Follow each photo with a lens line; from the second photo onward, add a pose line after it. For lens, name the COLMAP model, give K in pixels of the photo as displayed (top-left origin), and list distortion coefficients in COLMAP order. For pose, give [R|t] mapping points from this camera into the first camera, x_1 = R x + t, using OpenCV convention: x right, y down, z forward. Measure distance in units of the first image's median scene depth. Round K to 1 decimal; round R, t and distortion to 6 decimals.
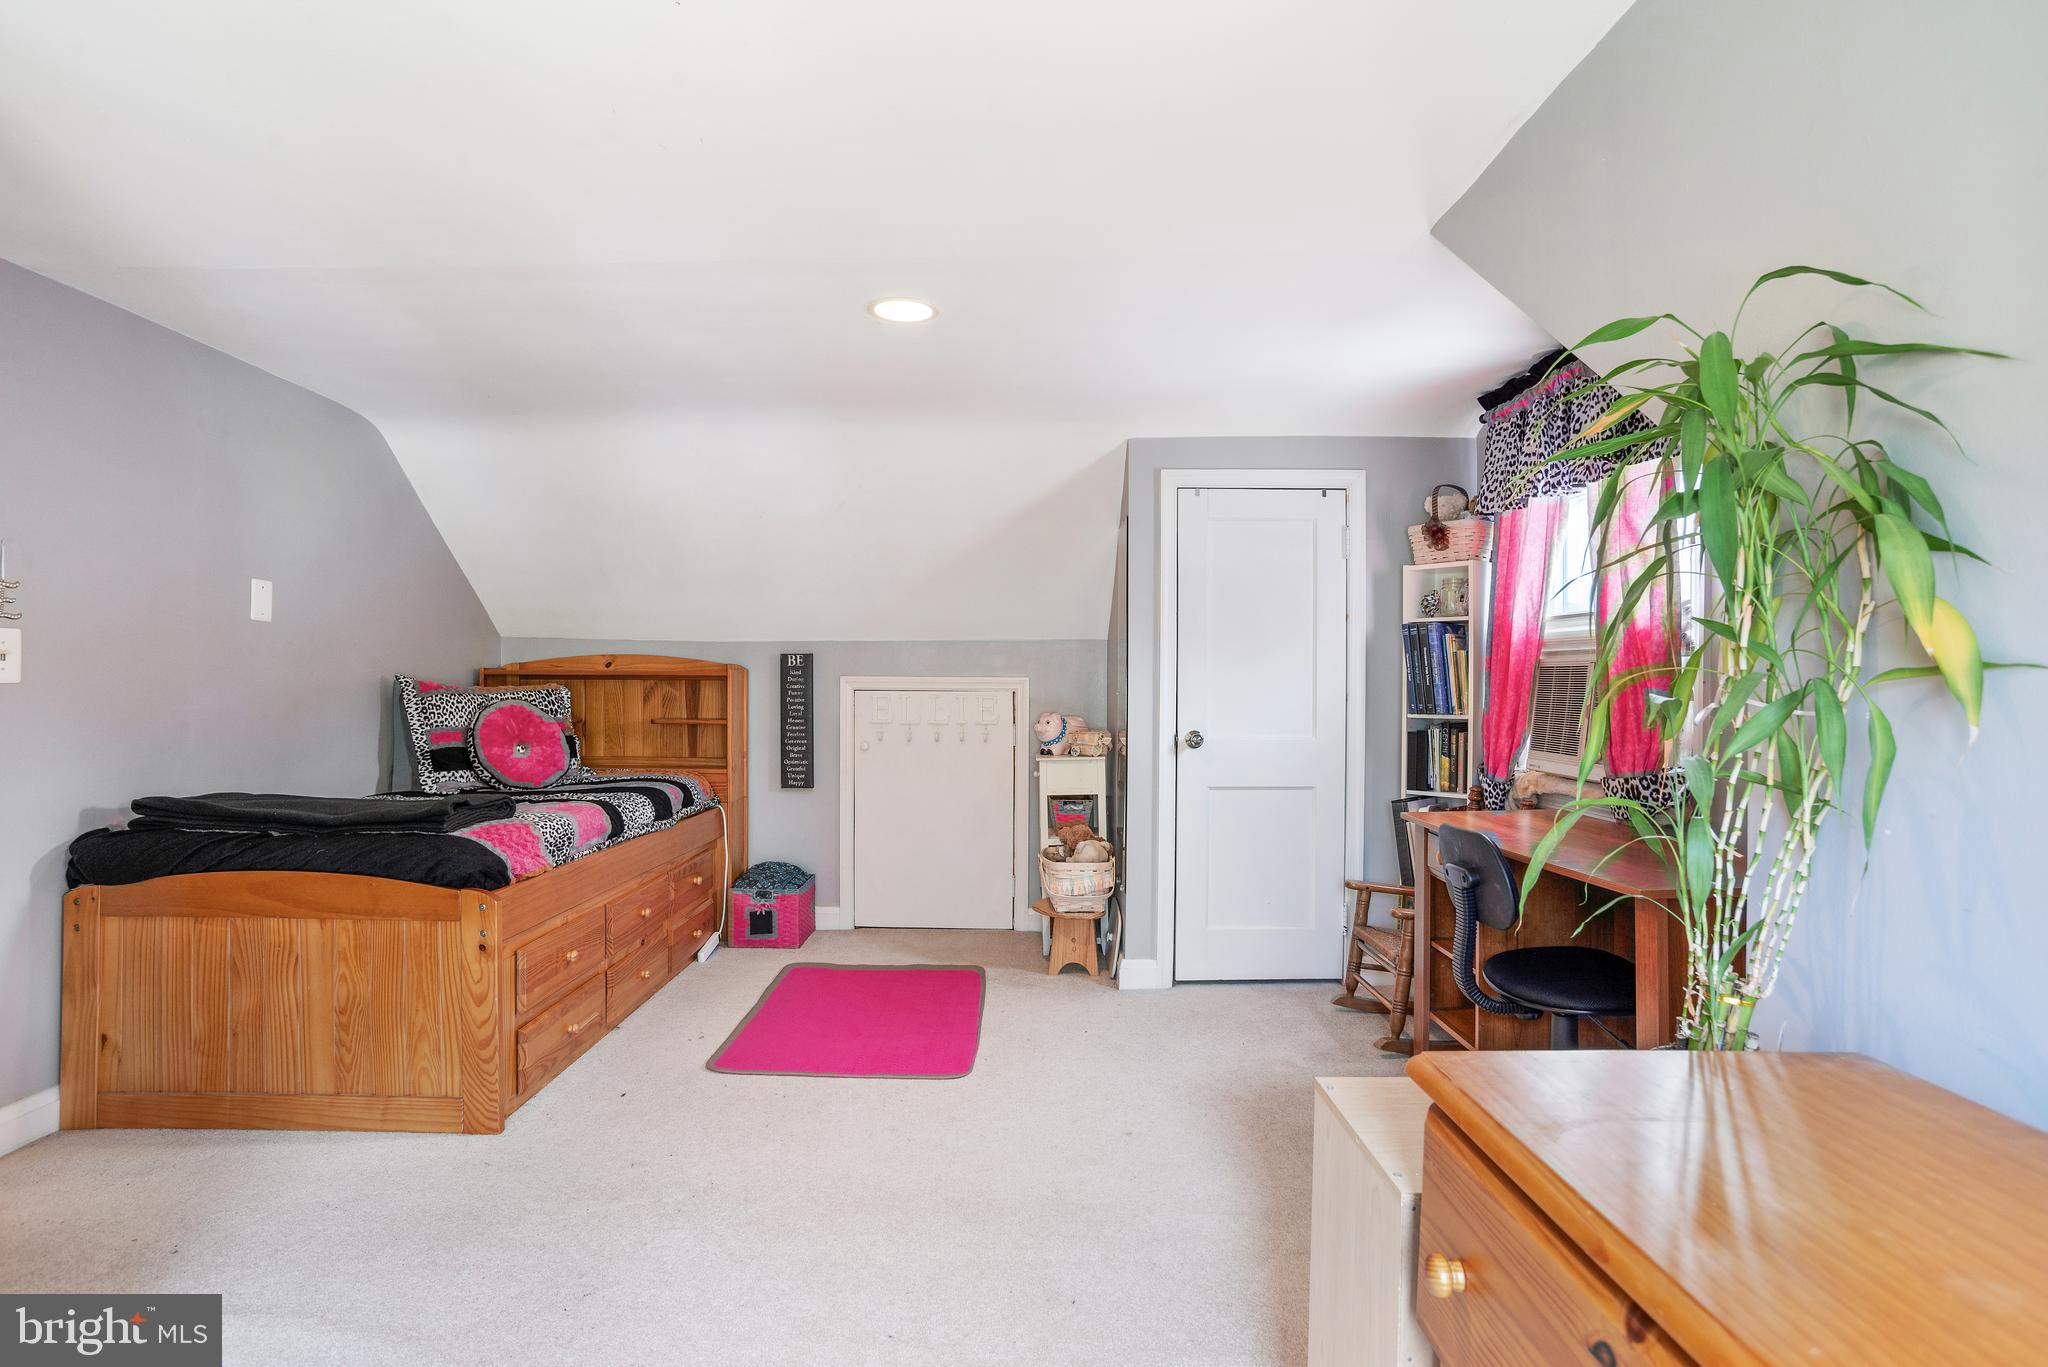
lens RADIAL K [[1040.9, 0, 1024.4], [0, 1040.9, 685.9], [0, 0, 1]] dist [-0.074872, 0.042433]
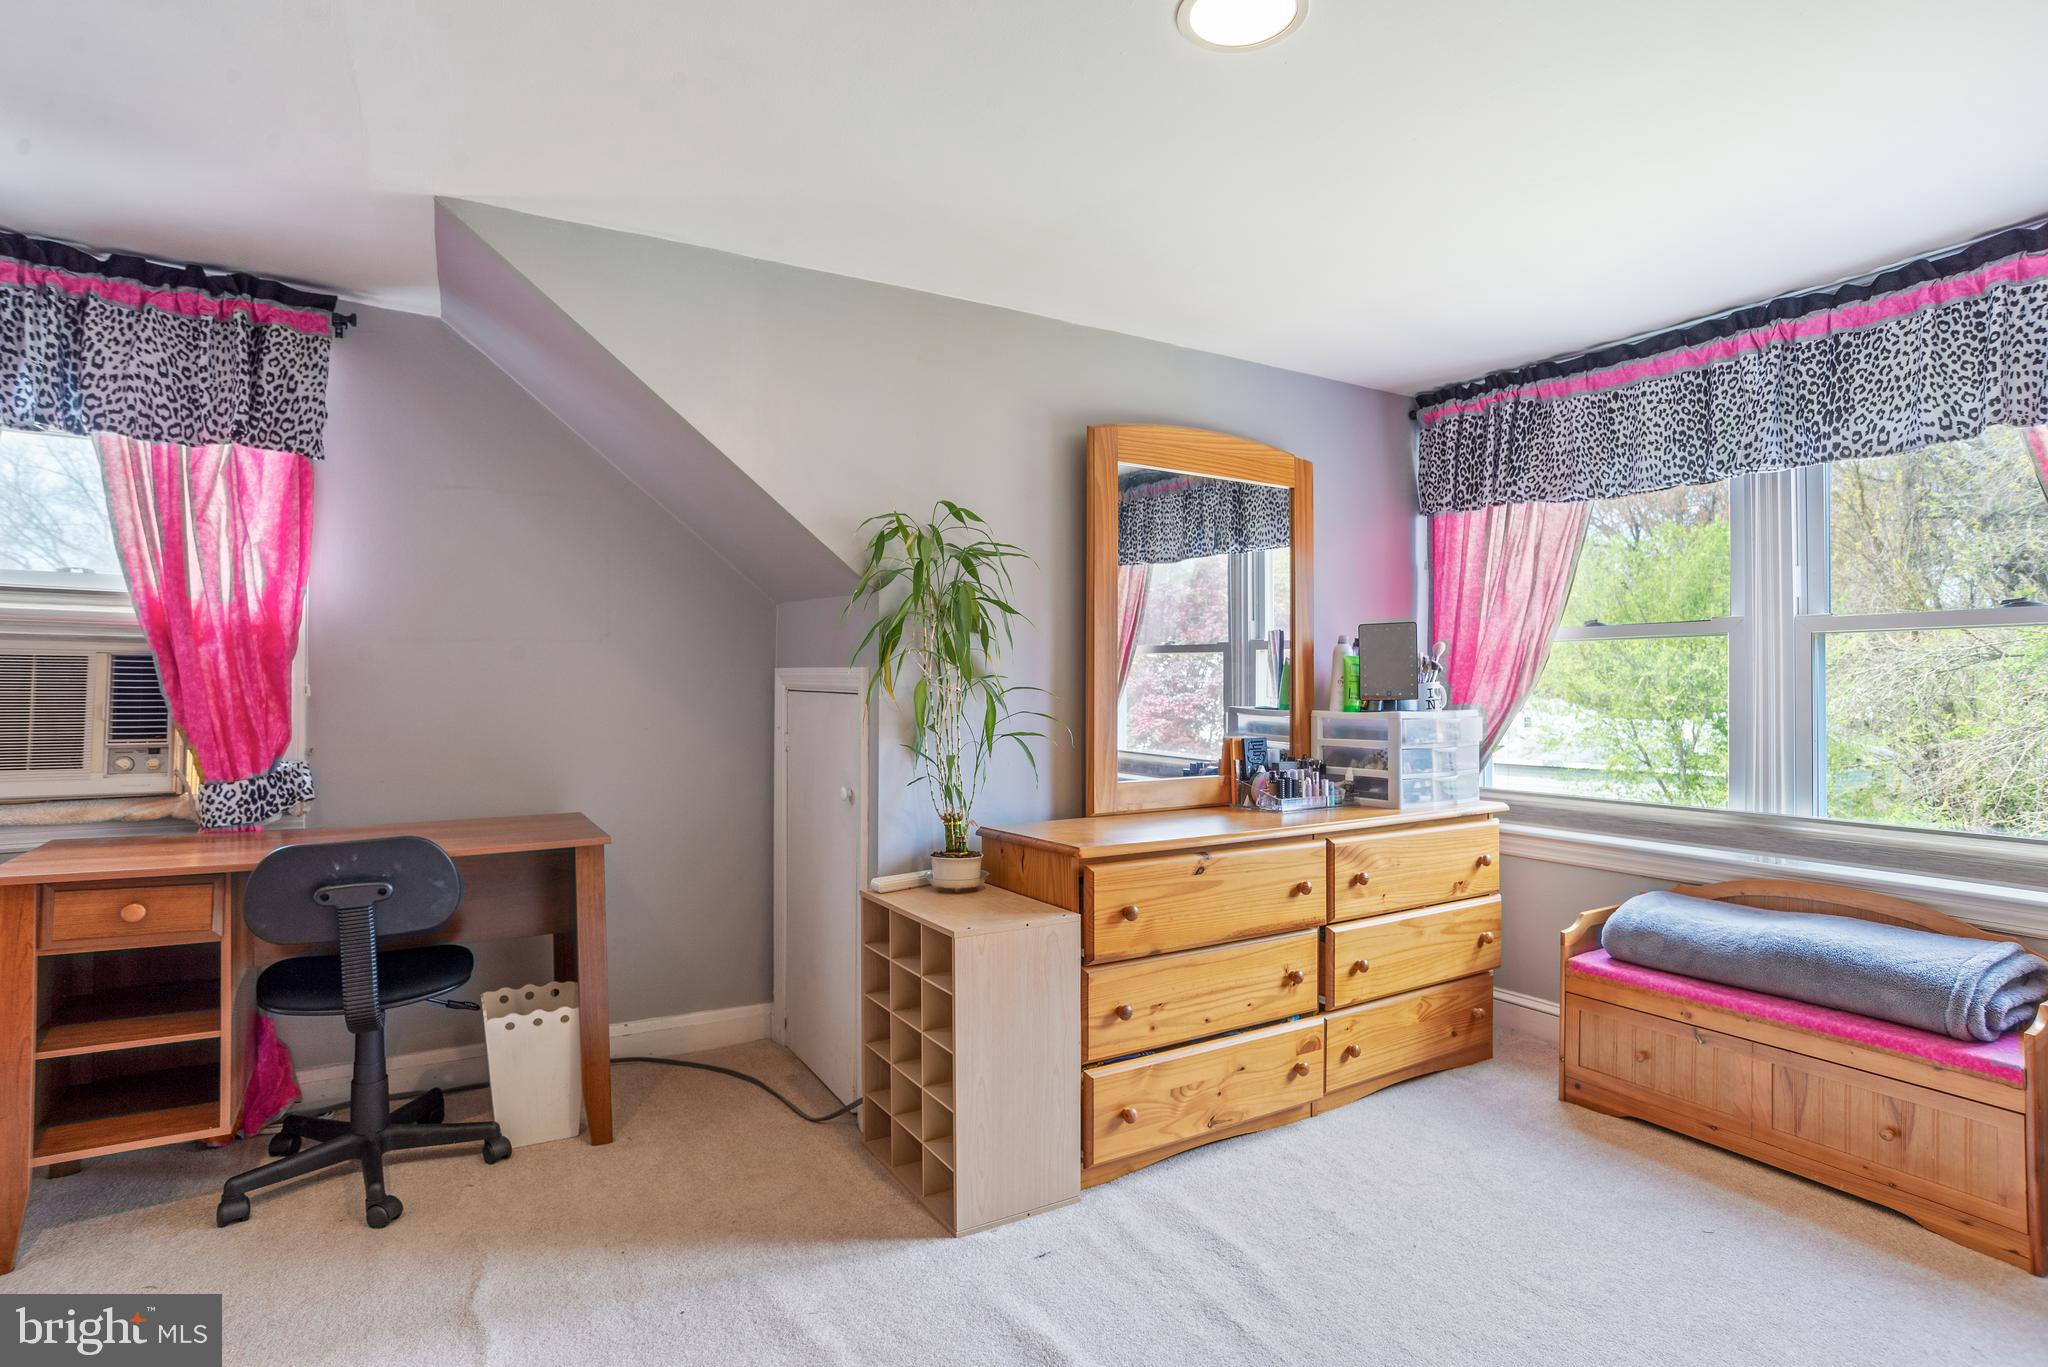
lens RADIAL K [[1040.9, 0, 1025.3], [0, 1040.9, 680.0], [0, 0, 1]] dist [-0.074872, 0.042433]
pose [[-0.521013, -0.002453, 0.853545, -0.581114], [-0.000882, 0.999997, 0.002335, -0.003886], [-0.853548, 0.000464, -0.521014, 0.879747]]
